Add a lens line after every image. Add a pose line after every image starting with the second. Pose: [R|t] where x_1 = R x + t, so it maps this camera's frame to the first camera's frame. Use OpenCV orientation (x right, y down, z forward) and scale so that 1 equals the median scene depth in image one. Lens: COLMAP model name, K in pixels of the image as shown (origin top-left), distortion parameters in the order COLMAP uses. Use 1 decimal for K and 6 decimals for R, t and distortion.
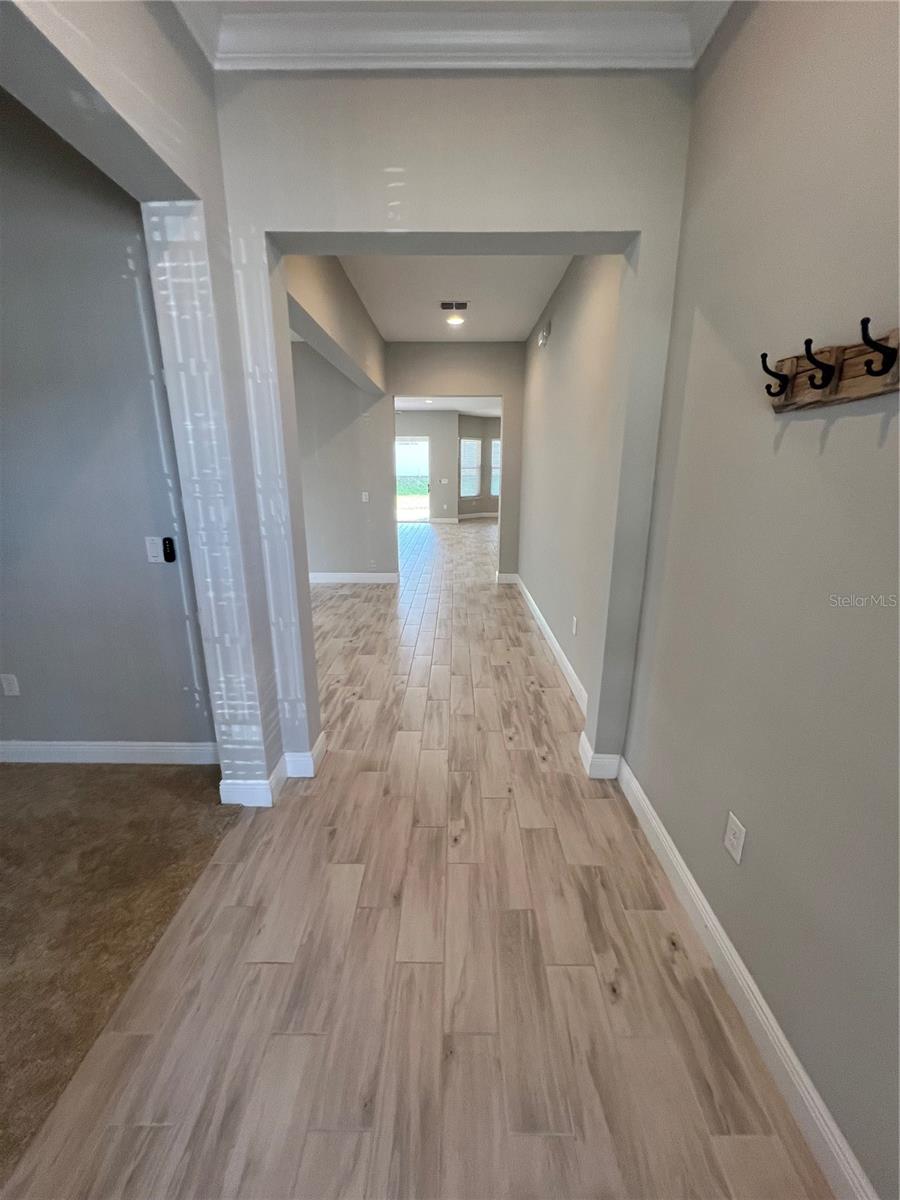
lens RADIAL K [[478.7, 0, 451.3], [0, 478.7, 600.7], [0, 0, 1]] dist [-0.002636, 0.000727]
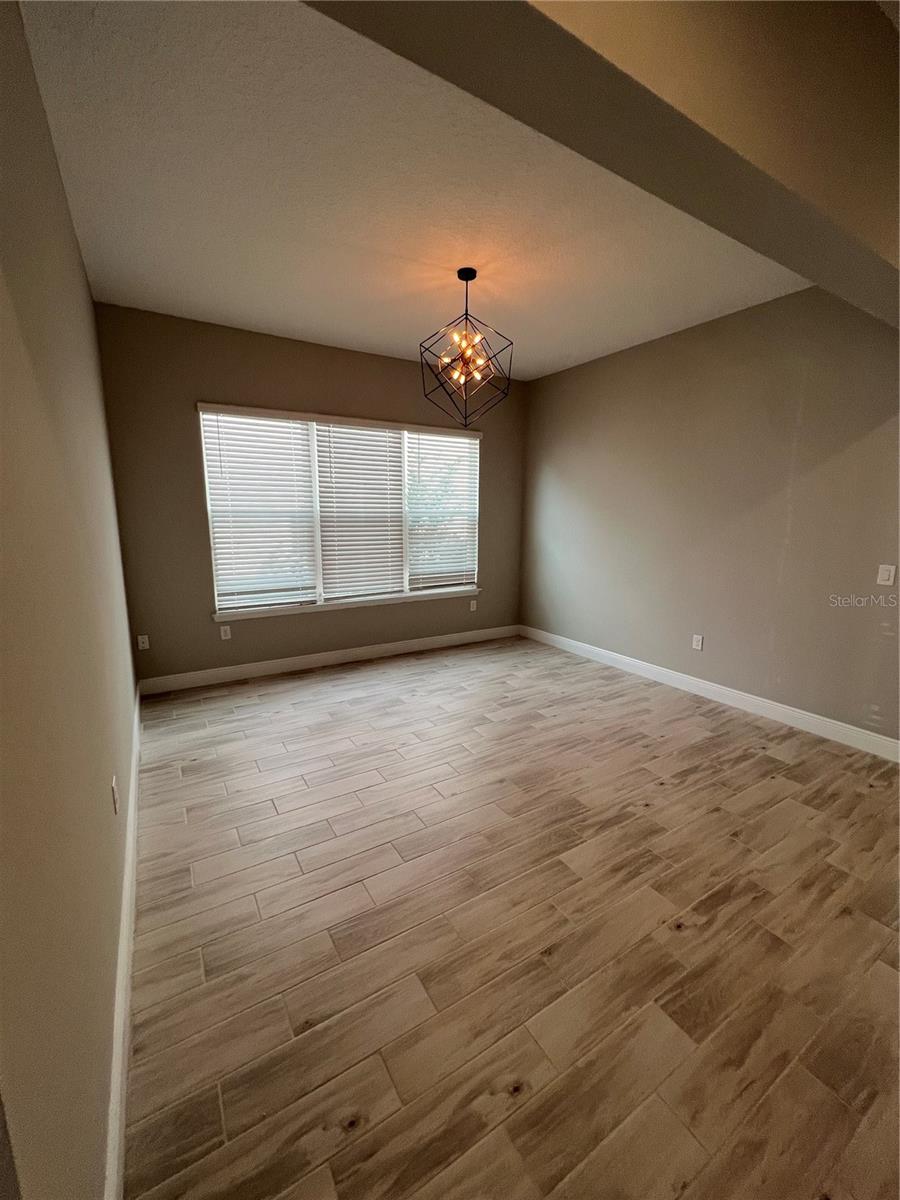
lens RADIAL K [[478.7, 0, 453.4], [0, 478.7, 598.1], [0, 0, 1]] dist [-0.002636, 0.000727]
pose [[0.531472, 0.153497, -0.833053, -0.011511], [-0.231488, 0.972329, 0.031475, -0.137389], [0.814832, 0.176113, 0.552298, 0.488293]]
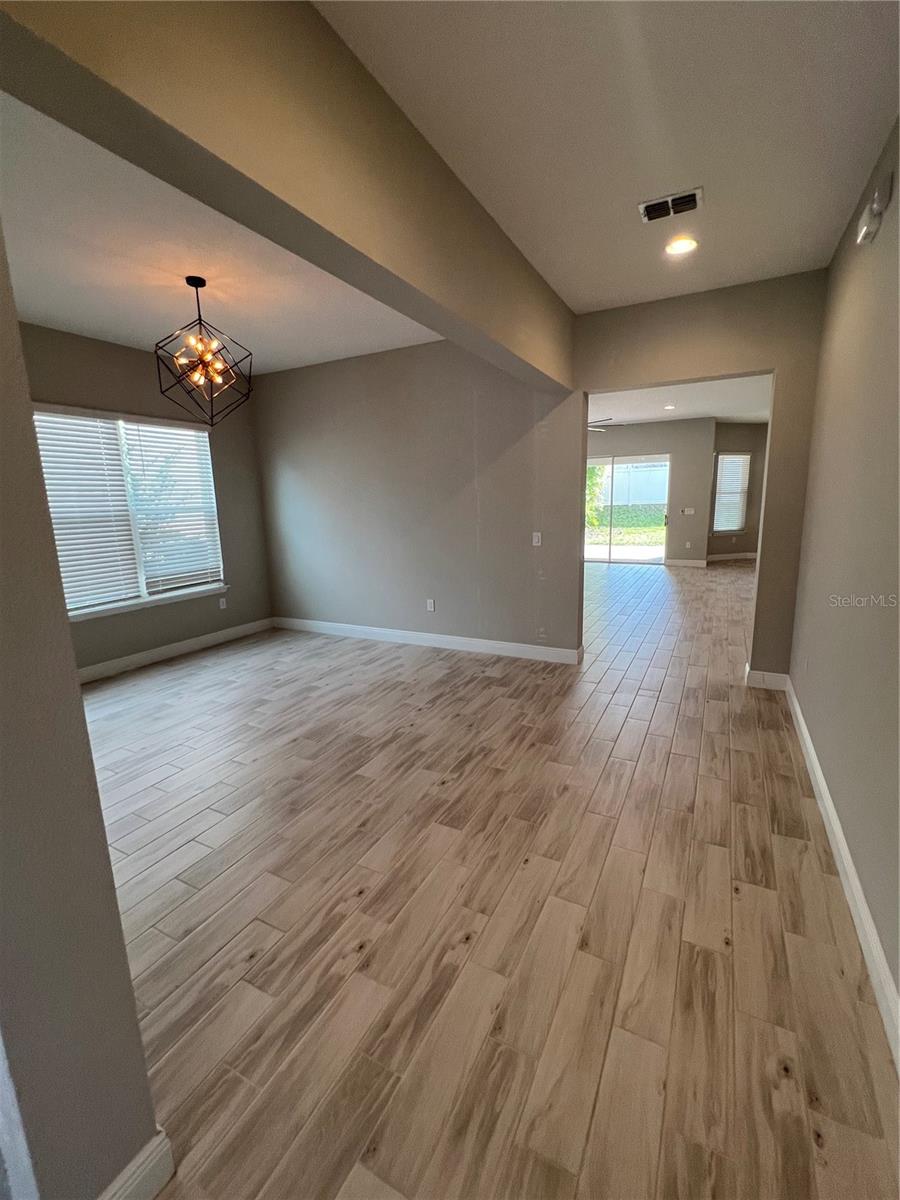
lens RADIAL K [[506.9, 0, 448.3], [0, 506.9, 599.6], [0, 0, 1]] dist [-0.009044, 0.000571]
pose [[0.886165, 0.066433, -0.458582, 0.064984], [-0.097910, 0.994169, -0.045179, -0.102126], [0.452907, 0.084935, 0.887503, 0.357533]]
